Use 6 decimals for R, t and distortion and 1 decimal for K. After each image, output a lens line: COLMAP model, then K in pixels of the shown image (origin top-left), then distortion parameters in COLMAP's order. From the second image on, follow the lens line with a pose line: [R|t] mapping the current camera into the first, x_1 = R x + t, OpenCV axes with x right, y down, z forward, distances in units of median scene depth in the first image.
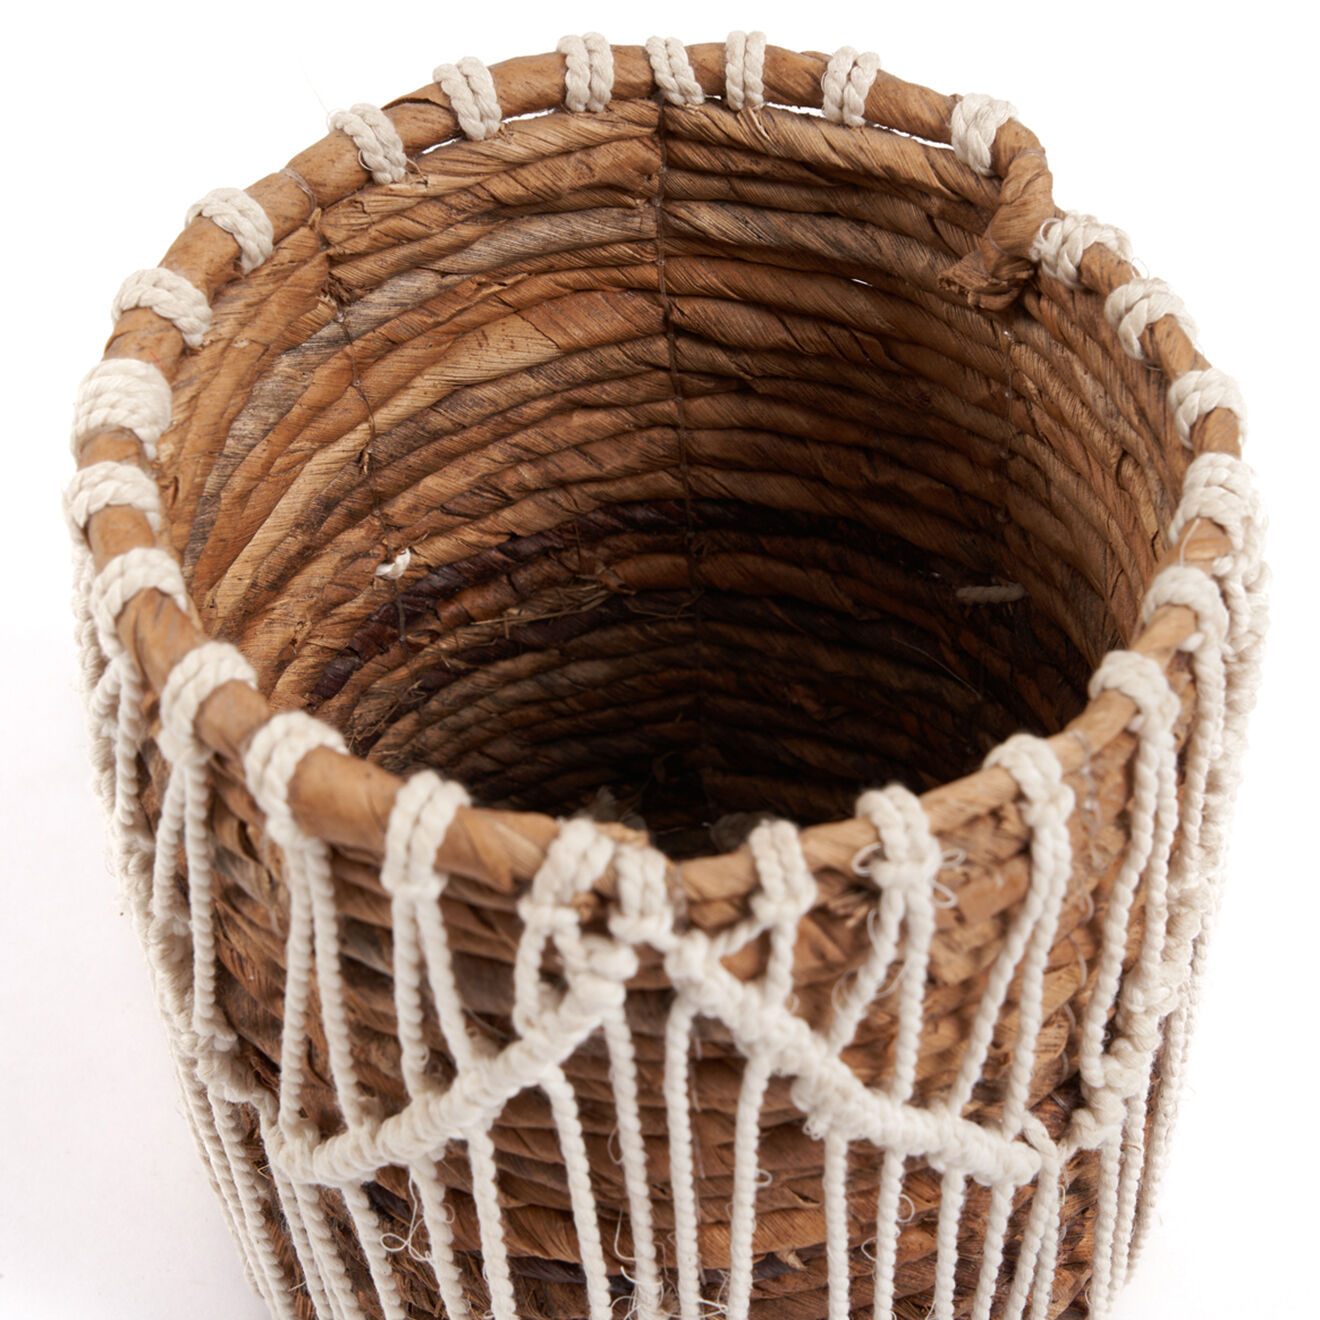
lens RADIAL K [[4123.5, 0, 650.1], [0, 4123.5, 648.7], [0, 0, 1]] dist [0.069768, 0.000000]
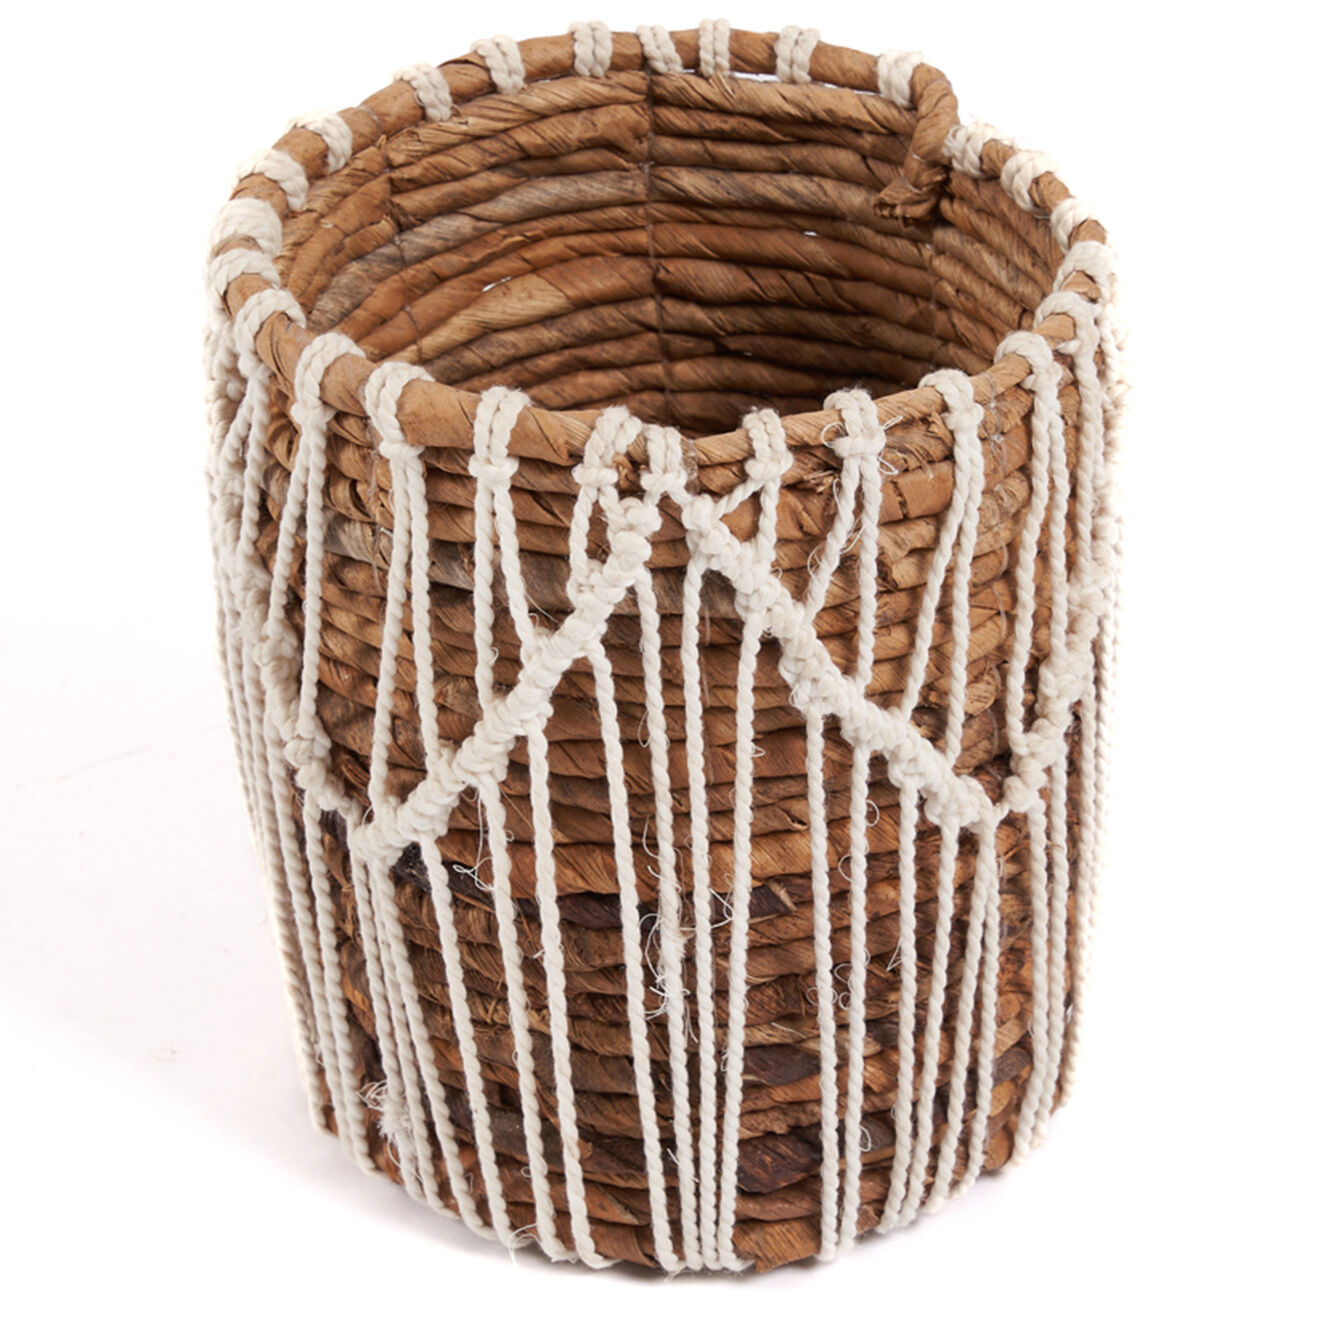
lens RADIAL K [[6116.6, 0, 667.3], [0, 6116.6, 665.1], [0, 0, 1]] dist [0.125309, 0.000000]
pose [[0.999313, -0.019729, 0.031380, -0.056641], [0.028202, 0.954062, -0.298280, 0.628221], [-0.024054, 0.298960, 0.953962, -0.772468]]
